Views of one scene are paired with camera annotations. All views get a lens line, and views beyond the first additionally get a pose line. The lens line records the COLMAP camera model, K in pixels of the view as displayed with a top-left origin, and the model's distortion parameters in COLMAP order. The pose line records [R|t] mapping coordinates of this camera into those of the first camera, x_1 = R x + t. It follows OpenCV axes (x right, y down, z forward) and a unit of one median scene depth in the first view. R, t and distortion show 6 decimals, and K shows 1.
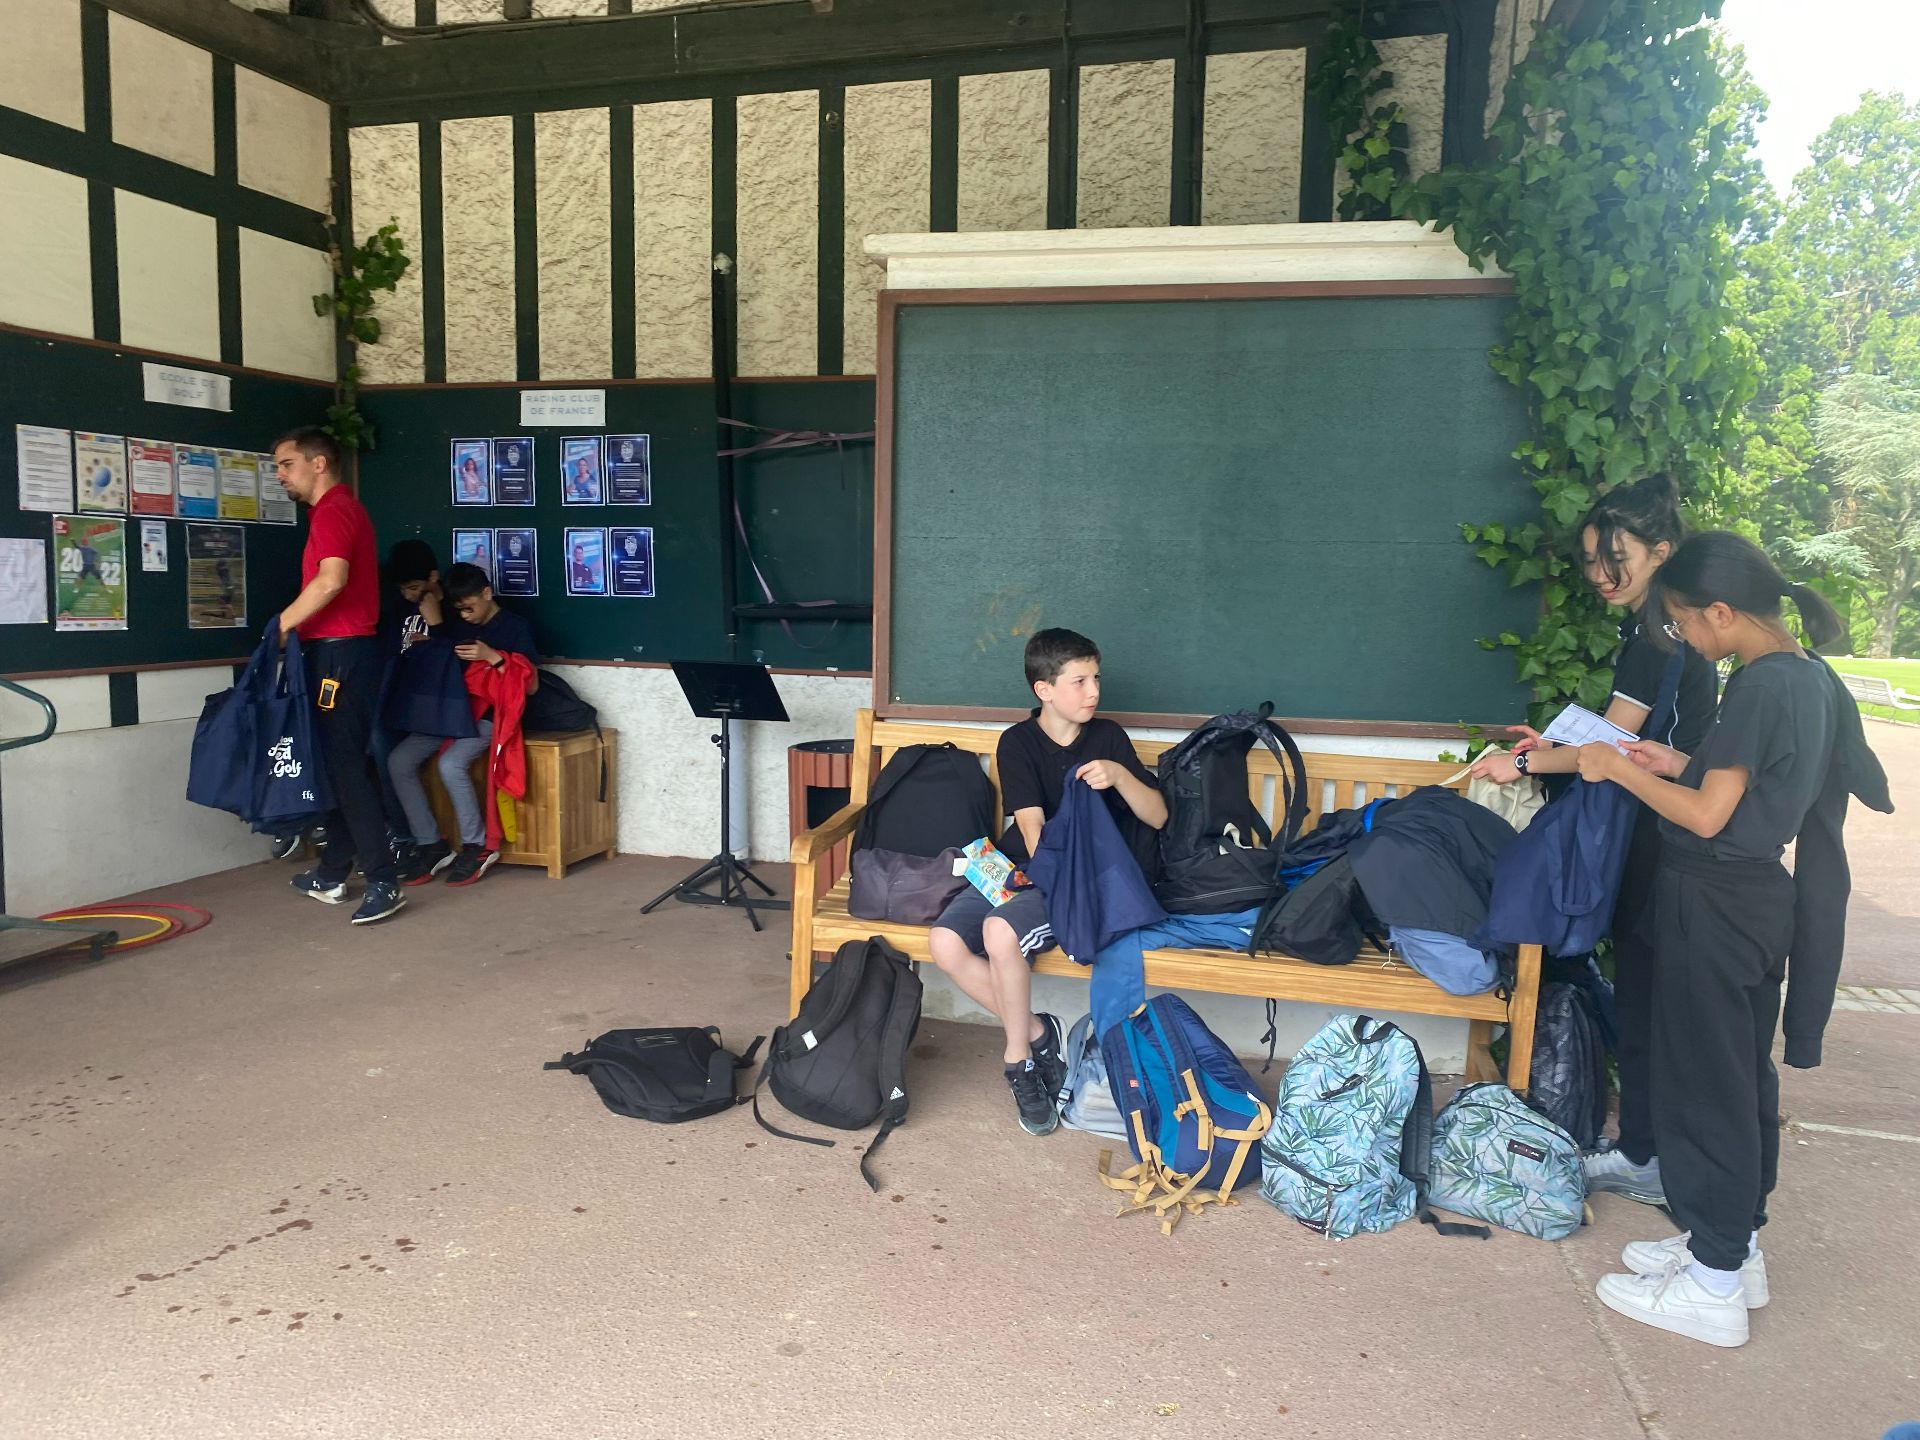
lens RADIAL K [[1461.6, 0, 951.0], [0, 1461.6, 720.7], [0, 0, 1]] dist [0.039341, -0.040815]
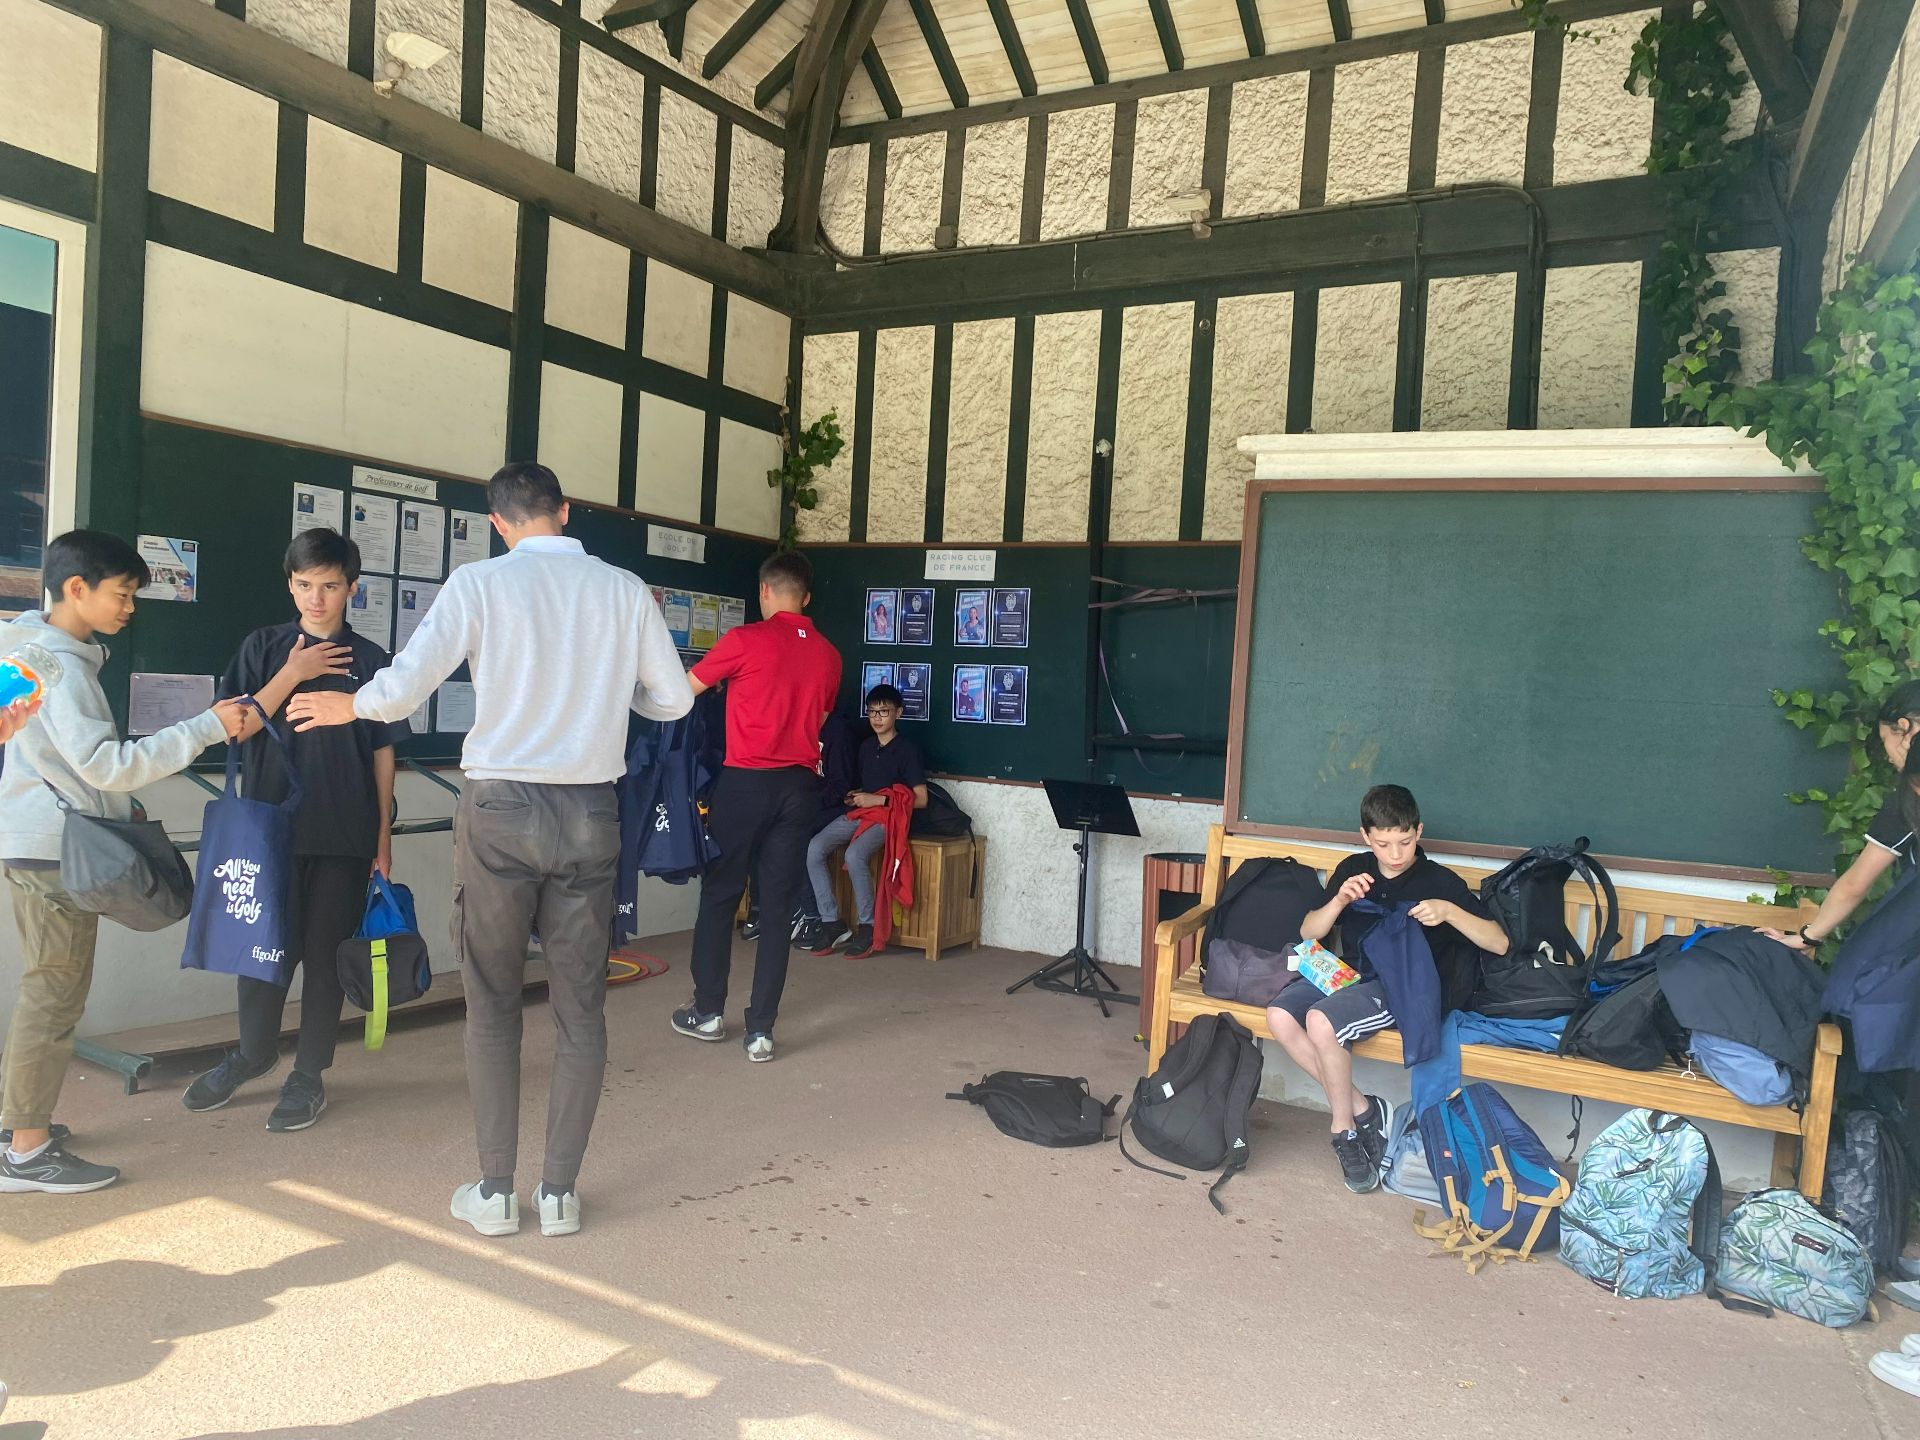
lens RADIAL K [[1461.6, 0, 949.1], [0, 1461.6, 734.7], [0, 0, 1]] dist [0.039341, -0.040815]
pose [[0.976300, 0.044994, -0.211695, -0.024802], [-0.062916, 0.994911, -0.078695, 0.026877], [0.207077, 0.090149, 0.974162, -0.211996]]
